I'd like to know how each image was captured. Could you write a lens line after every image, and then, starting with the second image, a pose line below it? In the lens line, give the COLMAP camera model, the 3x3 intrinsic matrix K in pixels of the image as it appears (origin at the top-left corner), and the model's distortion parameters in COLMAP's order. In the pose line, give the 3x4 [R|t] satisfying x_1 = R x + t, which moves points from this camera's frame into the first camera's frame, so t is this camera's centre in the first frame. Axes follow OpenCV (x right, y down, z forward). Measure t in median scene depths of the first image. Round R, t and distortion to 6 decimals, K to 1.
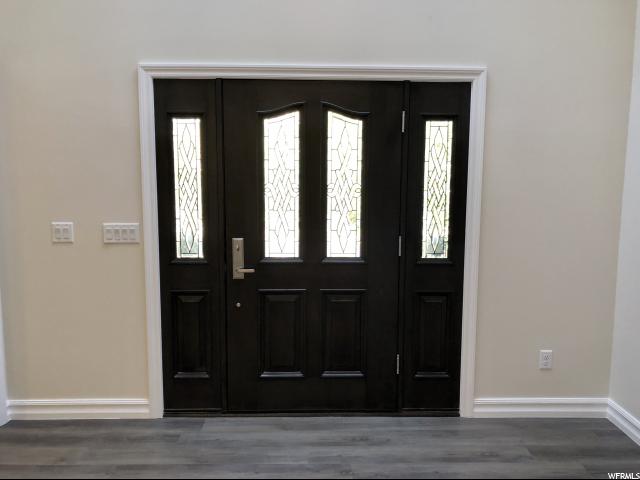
lens RADIAL K [[522.2, 0, 330.2], [0, 522.2, 239.9], [0, 0, 1]] dist [0.010695, -0.002389]
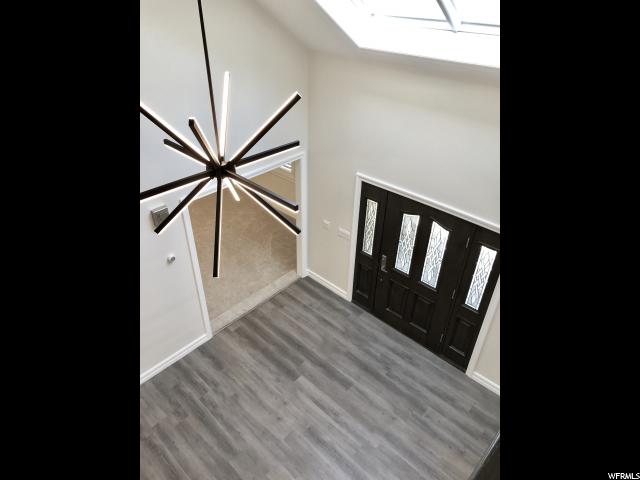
lens RADIAL K [[393.3, 0, 312.2], [0, 393.3, 232.7], [0, 0, 1]] dist [0.000329, -0.001431]
pose [[0.705545, 0.390110, -0.591625, 0.546106], [-0.086413, 0.875975, 0.474554, -0.848492], [0.703377, -0.283695, 0.651750, -0.256160]]
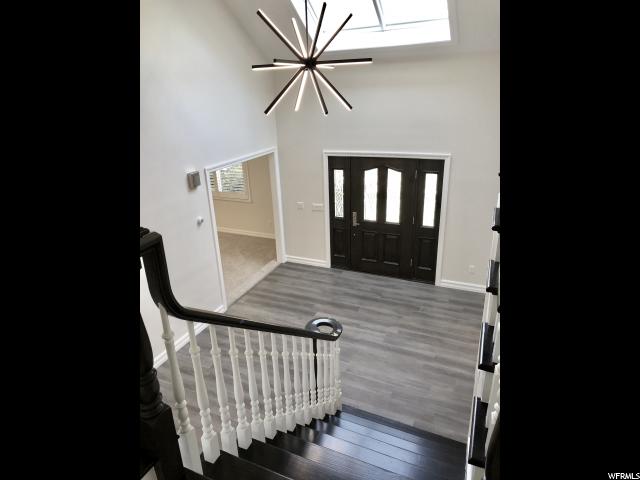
lens RADIAL K [[388.4, 0, 312.0], [0, 388.4, 232.4], [0, 0, 1]] dist [0.023819, -0.002175]
pose [[0.896605, 0.113960, -0.427916, 0.530254], [-0.006733, 0.969717, 0.244140, -0.411588], [0.442780, -0.216016, 0.870220, -0.960598]]
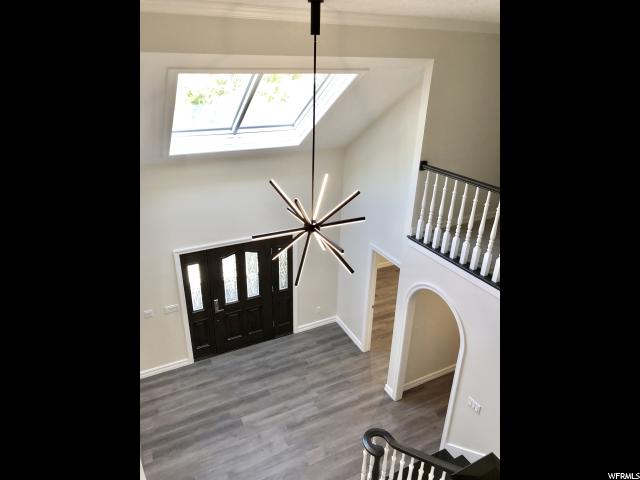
lens RADIAL K [[393.3, 0, 312.2], [0, 393.3, 232.7], [0, 0, 1]] dist [0.000329, -0.001431]
pose [[0.909561, -0.160949, 0.383137, -0.455732], [0.043825, 0.953964, 0.296702, -0.936342], [-0.413253, -0.253078, 0.874742, -0.928416]]
